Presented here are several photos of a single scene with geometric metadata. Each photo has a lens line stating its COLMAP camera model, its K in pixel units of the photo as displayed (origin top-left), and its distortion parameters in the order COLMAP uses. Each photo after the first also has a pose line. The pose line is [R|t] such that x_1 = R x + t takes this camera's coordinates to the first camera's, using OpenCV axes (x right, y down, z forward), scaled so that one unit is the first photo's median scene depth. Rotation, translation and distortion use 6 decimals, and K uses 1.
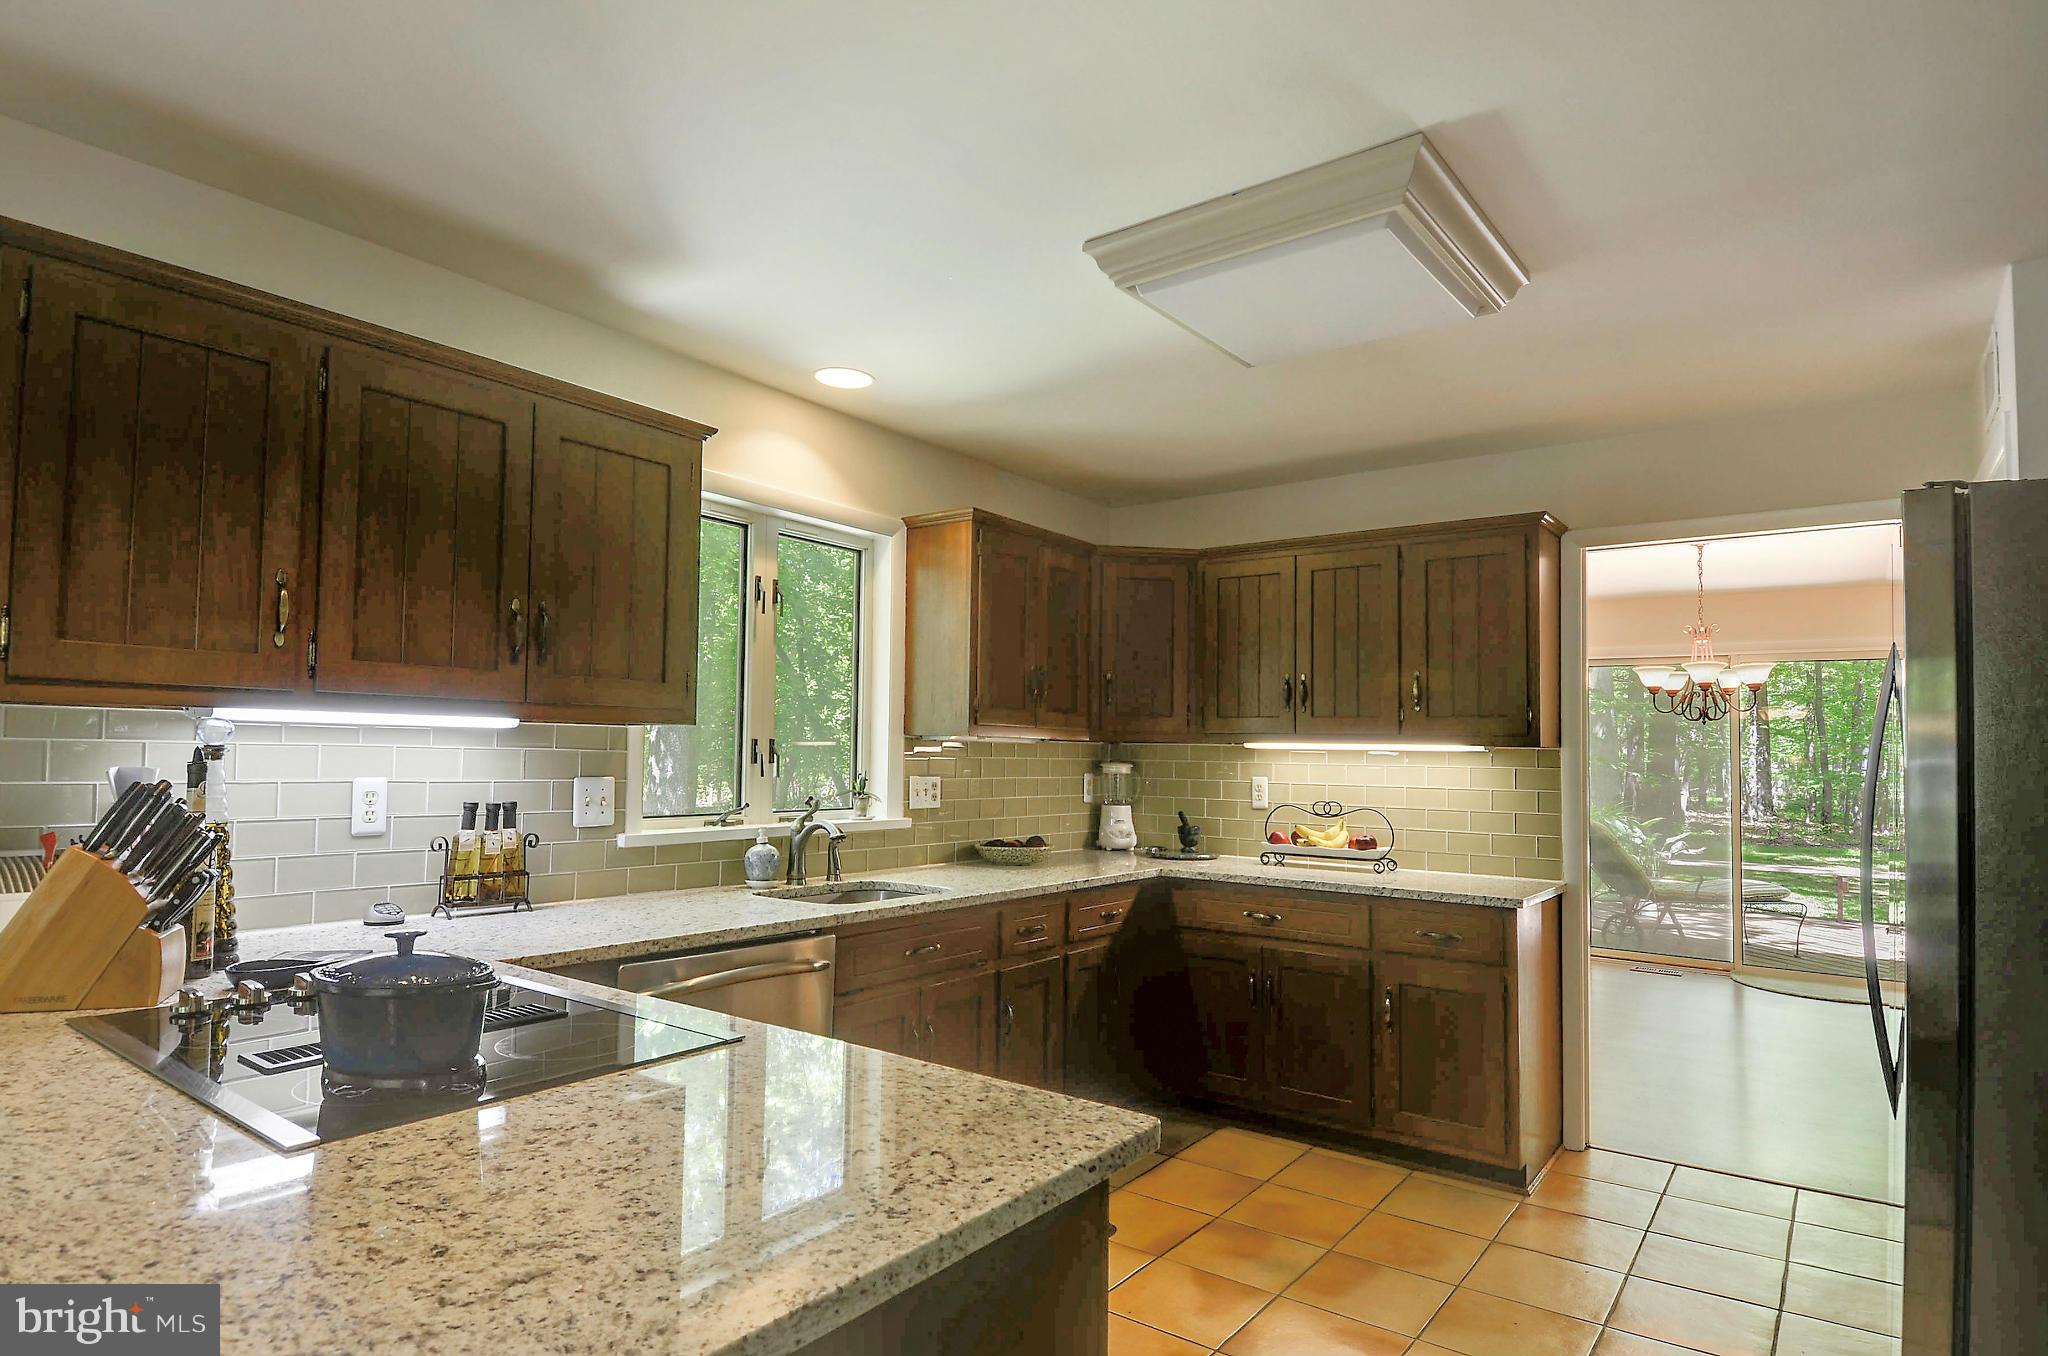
lens RADIAL K [[1088.9, 0, 1024.0], [0, 1088.9, 678.0], [0, 0, 1]] dist [0.003026, -0.000266]
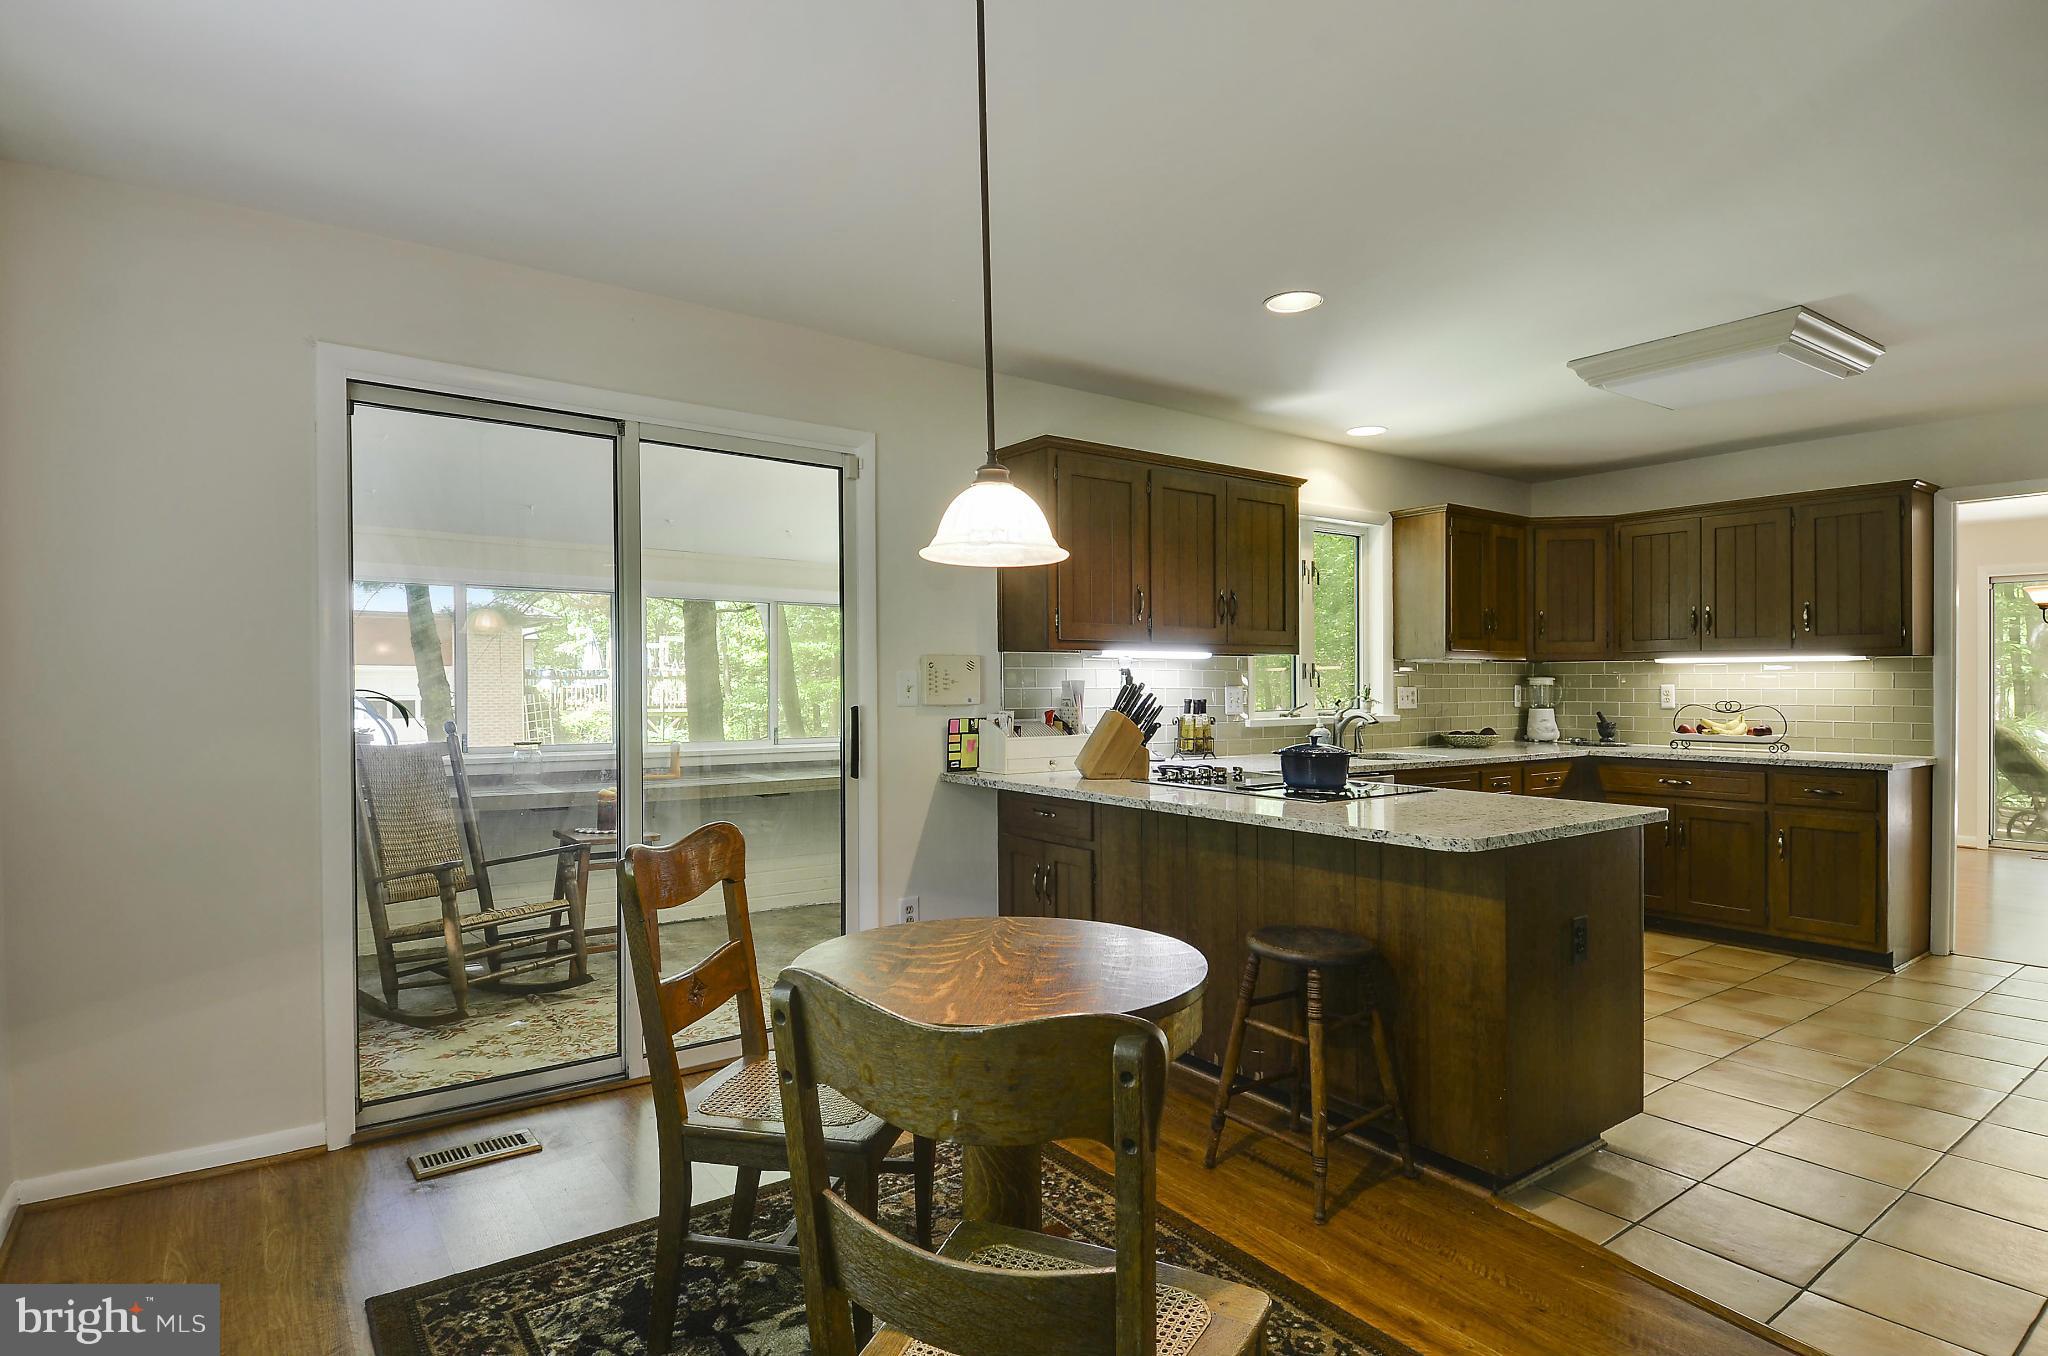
lens RADIAL K [[1082.3, 0, 976.7], [0, 1082.3, 677.1], [0, 0, 1]] dist [0.050579, -0.051990]
pose [[0.949833, -0.019569, -0.312146, -0.187371], [0.038164, 0.997834, 0.053572, -0.024596], [0.310421, -0.062797, 0.948523, -0.591075]]
